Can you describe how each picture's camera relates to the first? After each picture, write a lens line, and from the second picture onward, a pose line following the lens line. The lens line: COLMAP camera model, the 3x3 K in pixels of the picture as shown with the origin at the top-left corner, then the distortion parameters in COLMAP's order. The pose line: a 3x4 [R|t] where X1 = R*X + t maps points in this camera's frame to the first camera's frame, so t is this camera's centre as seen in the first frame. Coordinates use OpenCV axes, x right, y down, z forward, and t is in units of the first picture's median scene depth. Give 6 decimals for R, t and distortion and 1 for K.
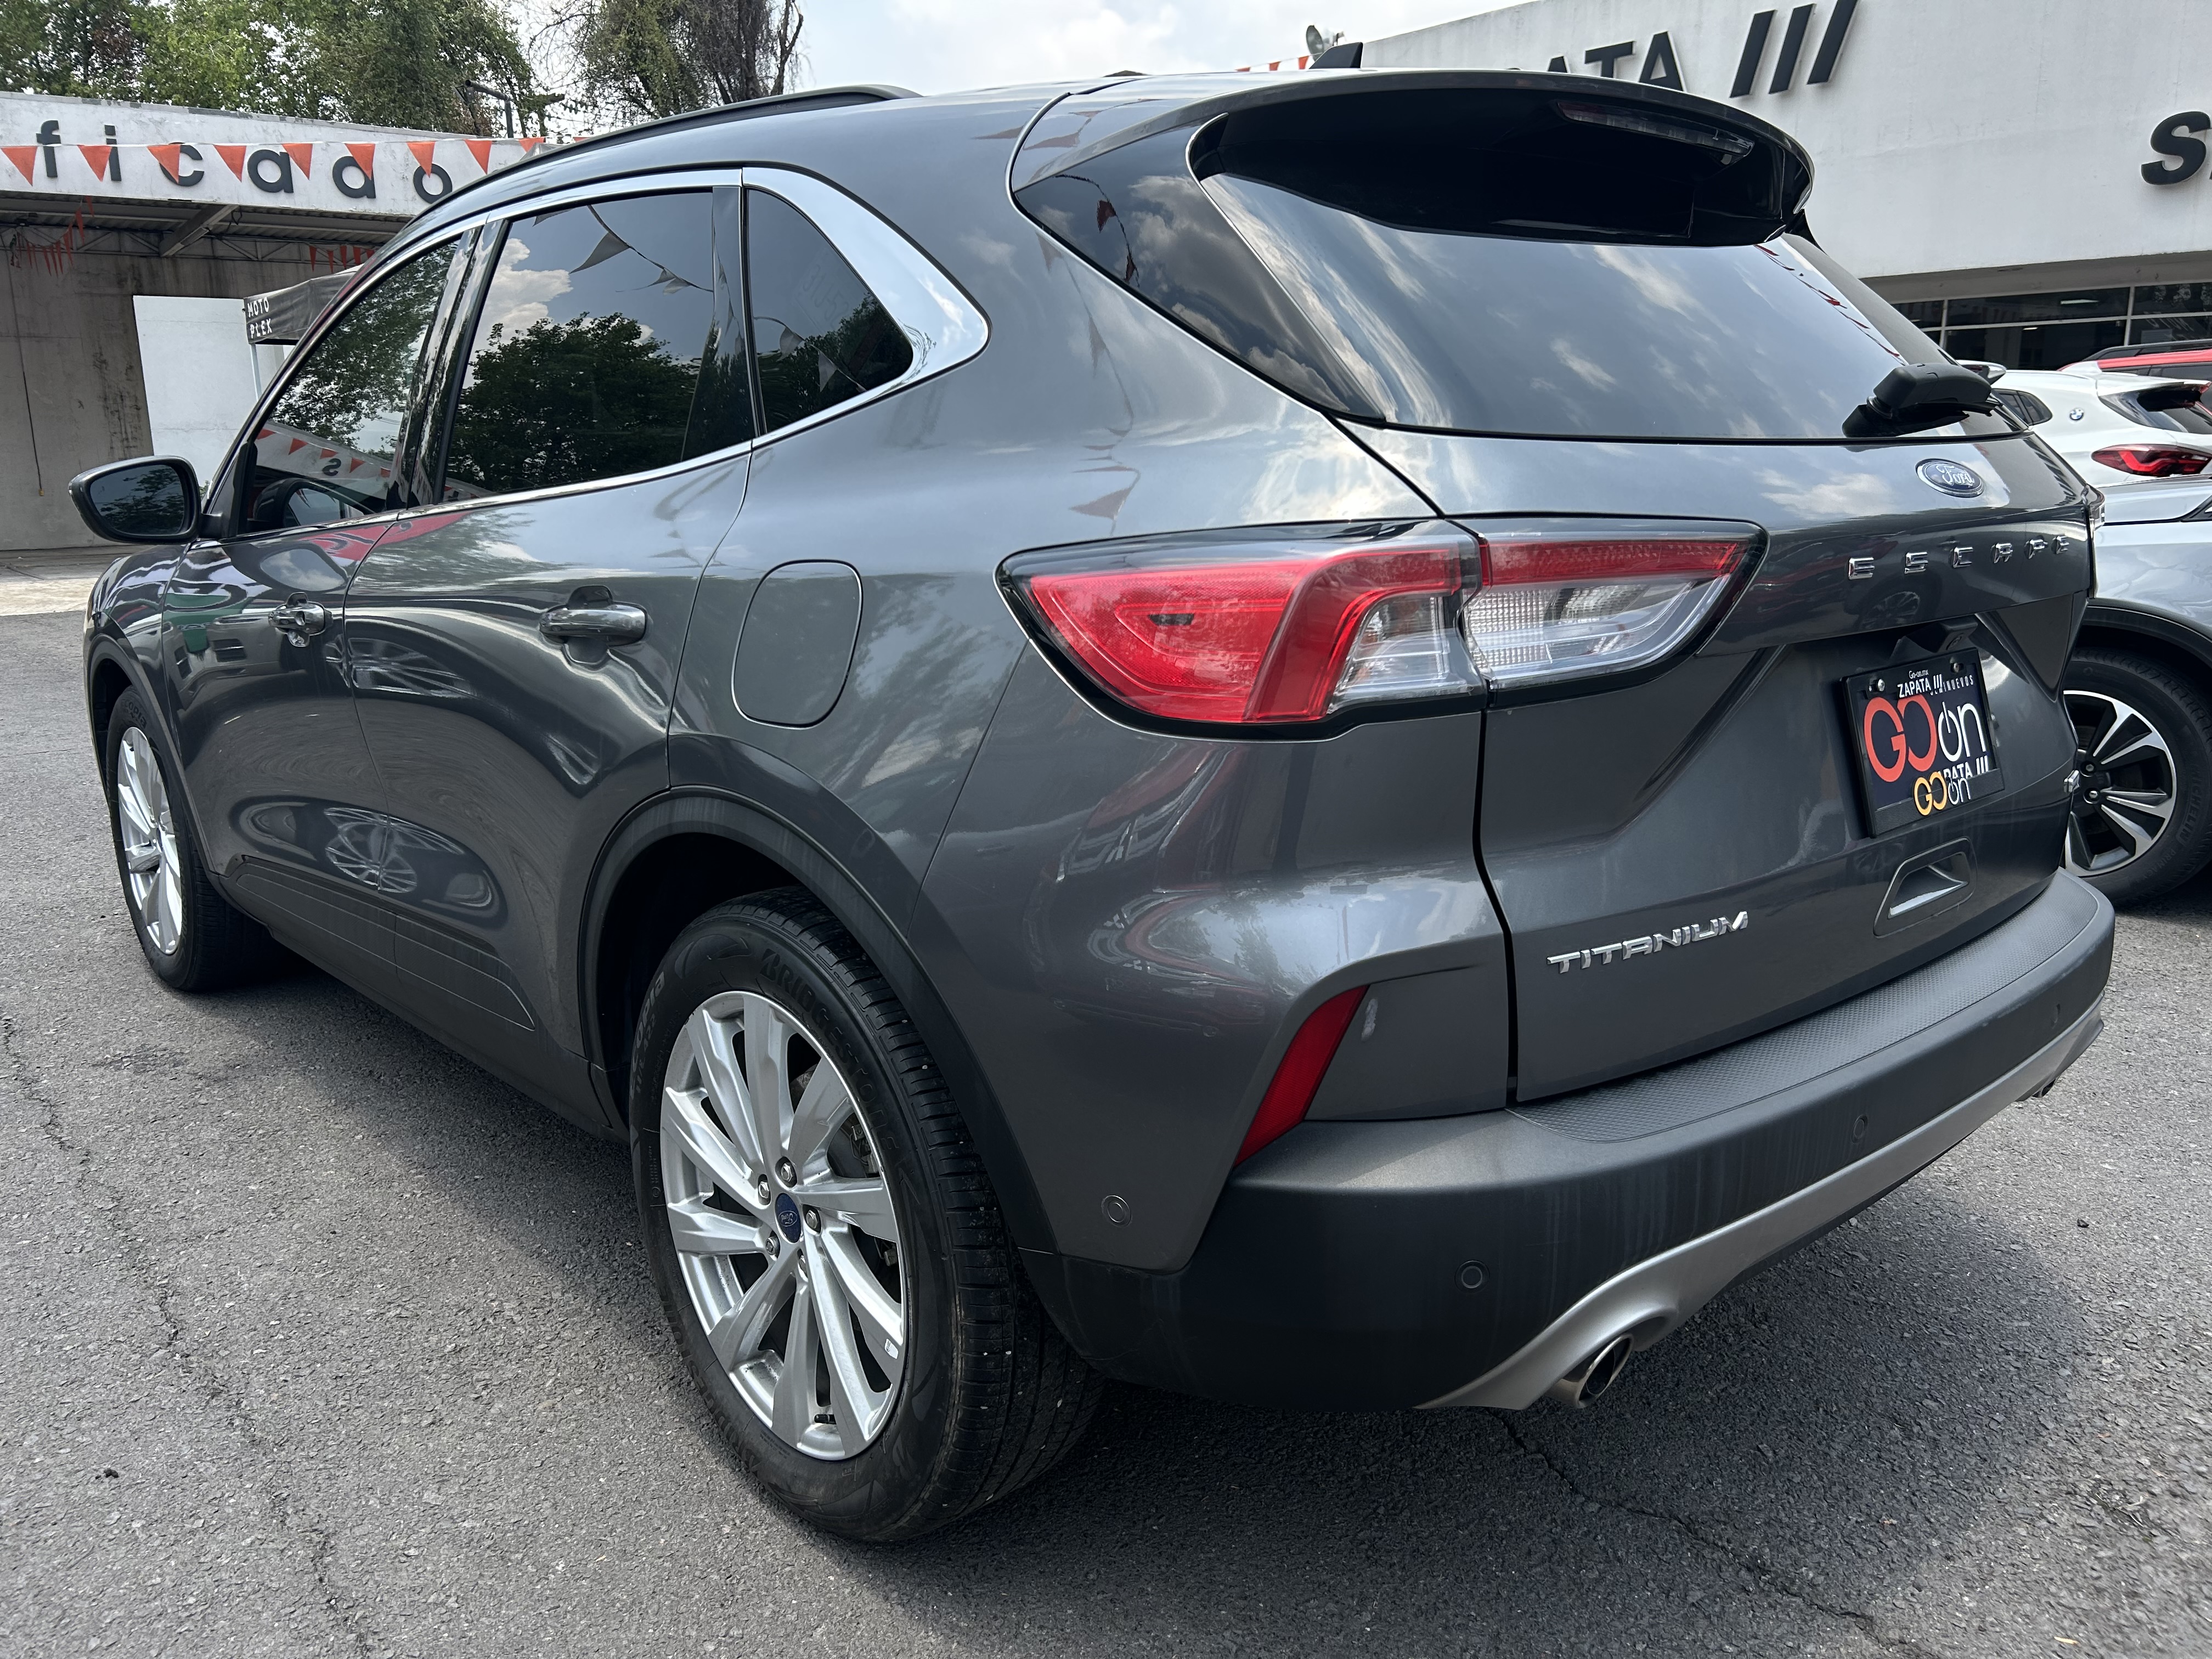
lens RADIAL K [[1687.8, 0, 1138.5], [0, 1687.8, 818.6], [0, 0, 1]] dist [0.052456, -0.070181]
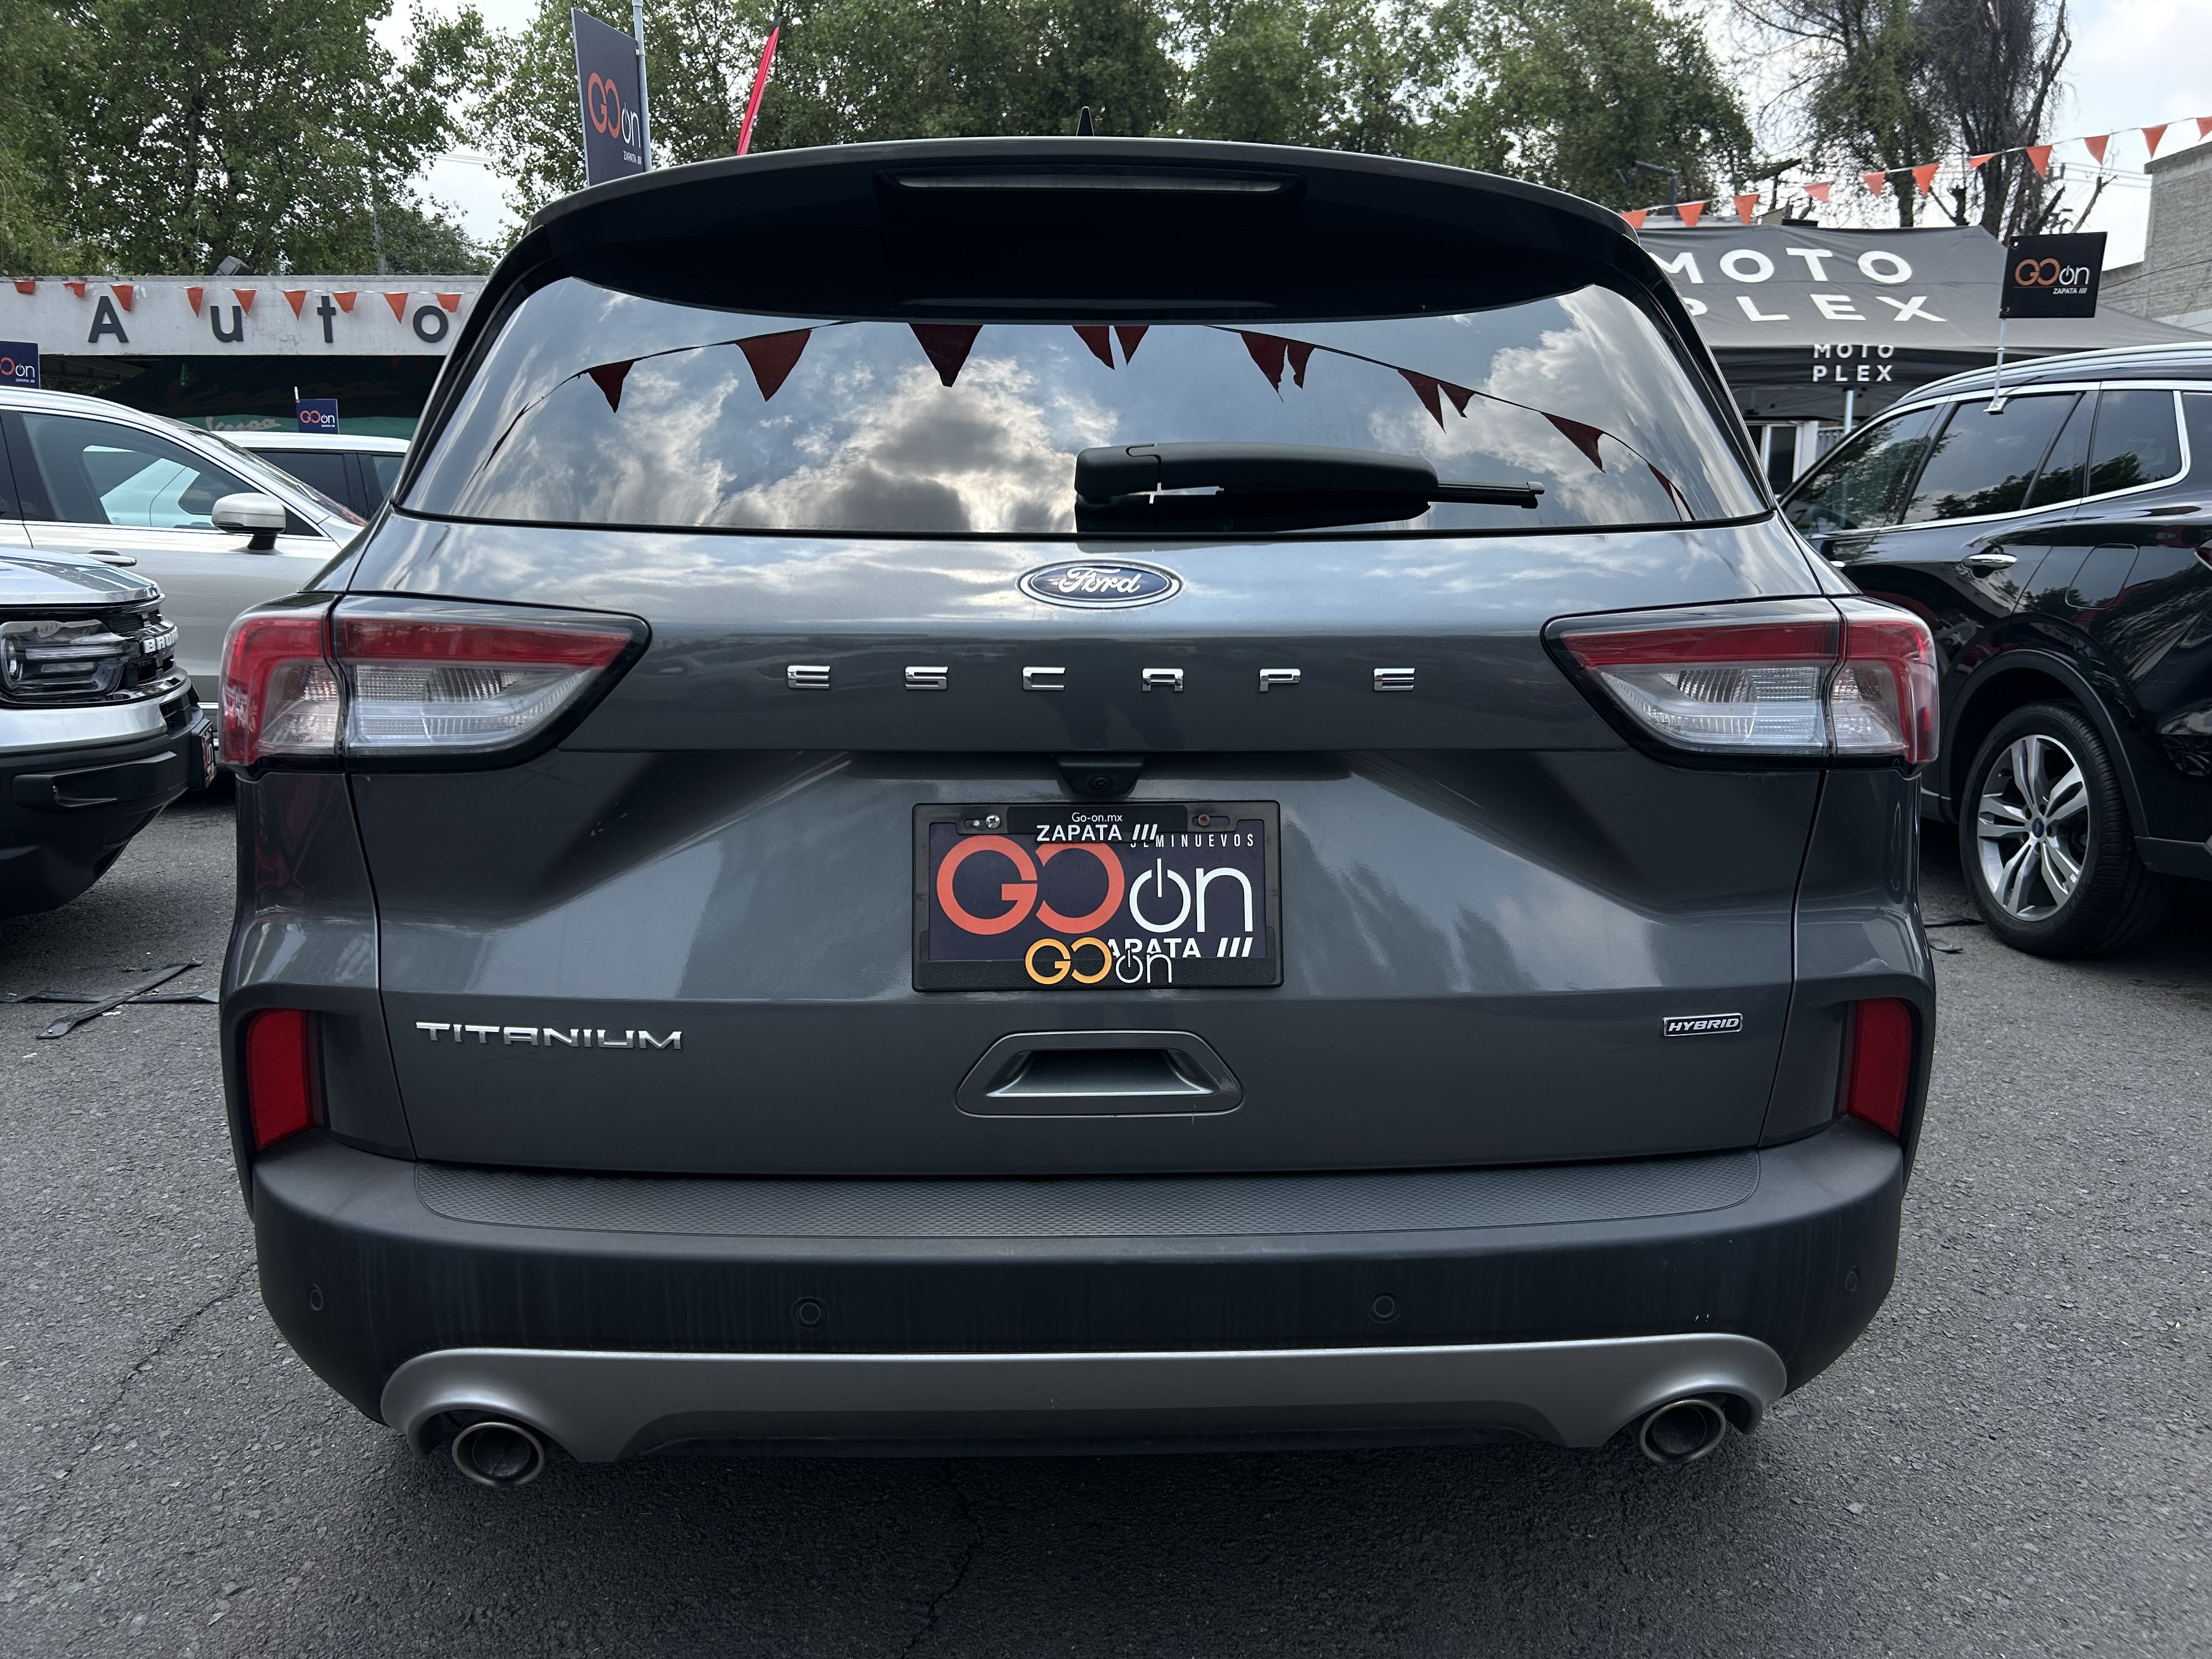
lens RADIAL K [[1687.8, 0, 1114.7], [0, 1687.8, 826.1], [0, 0, 1]] dist [0.052456, -0.070181]
pose [[0.761172, 0.129086, -0.635574, 0.213180], [-0.149058, 0.988578, 0.022267, -0.021697], [0.631189, 0.077789, 0.771719, 0.080323]]
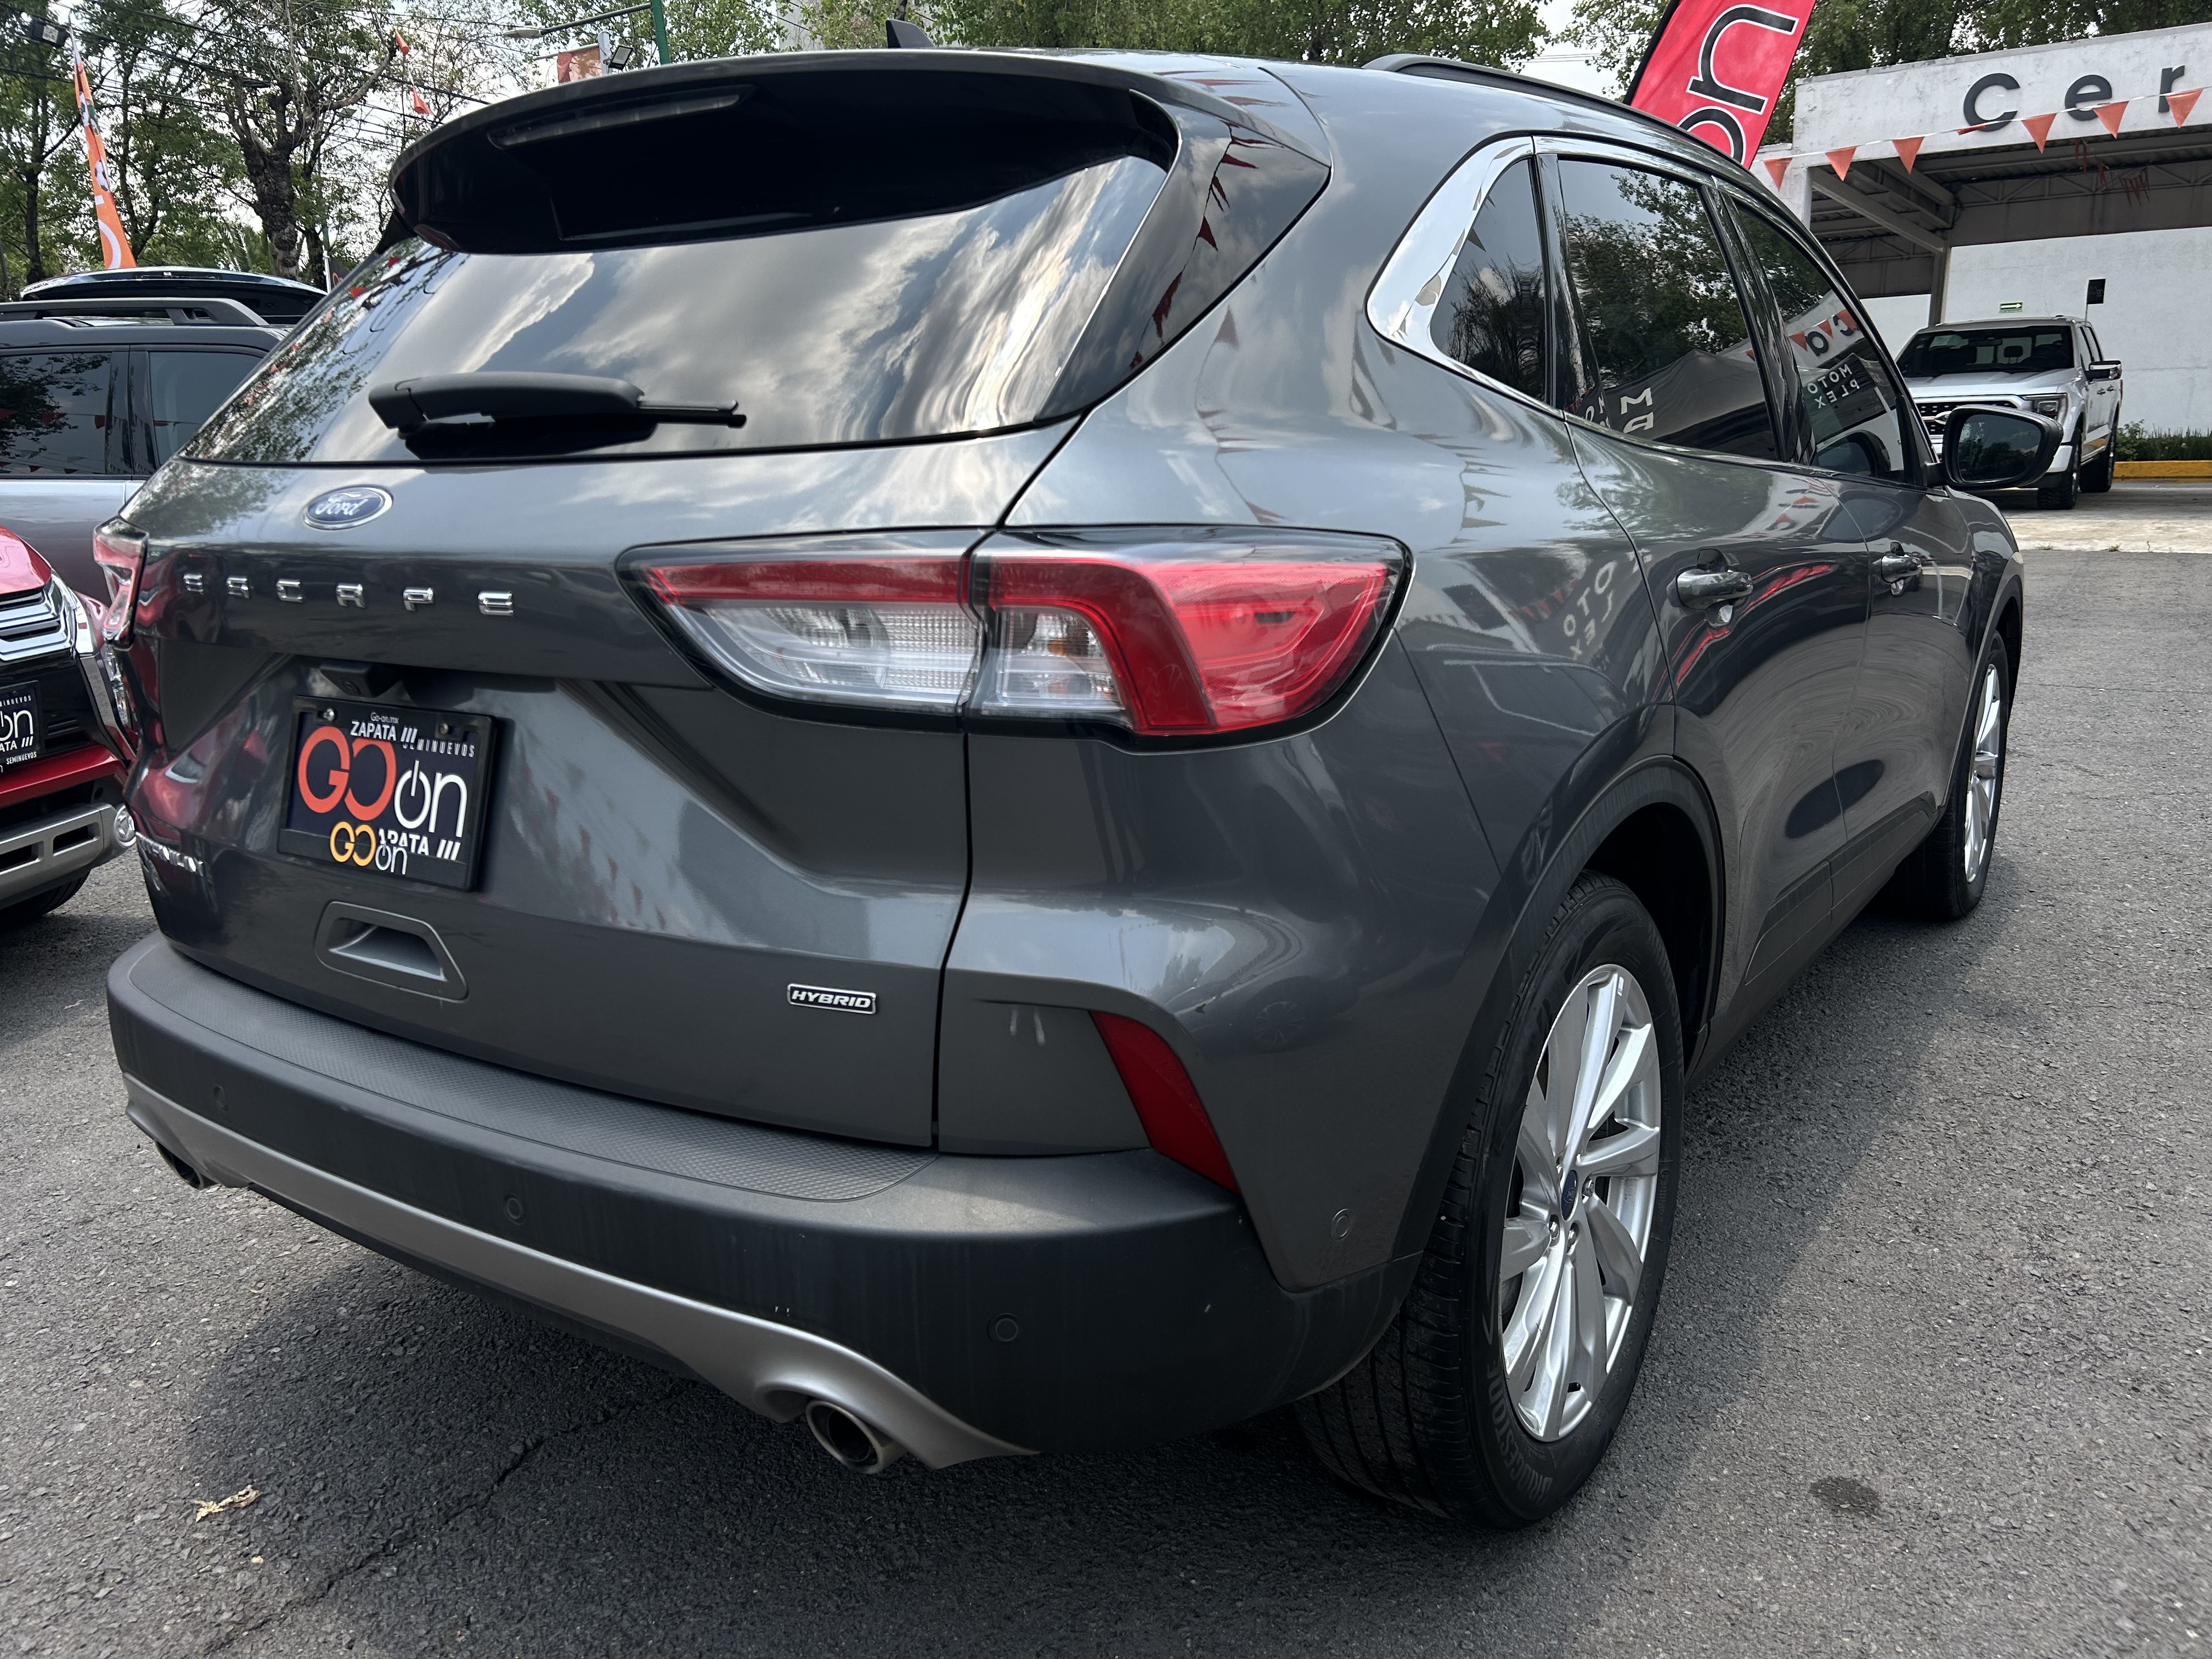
lens RADIAL K [[1687.8, 0, 1107.6], [0, 1687.8, 798.6], [0, 0, 1]] dist [0.052456, -0.070181]
pose [[0.221922, 0.214417, -0.951197, 0.308330], [-0.181849, 0.967508, 0.175667, -0.059512], [0.957957, 0.133990, 0.253702, 0.247553]]
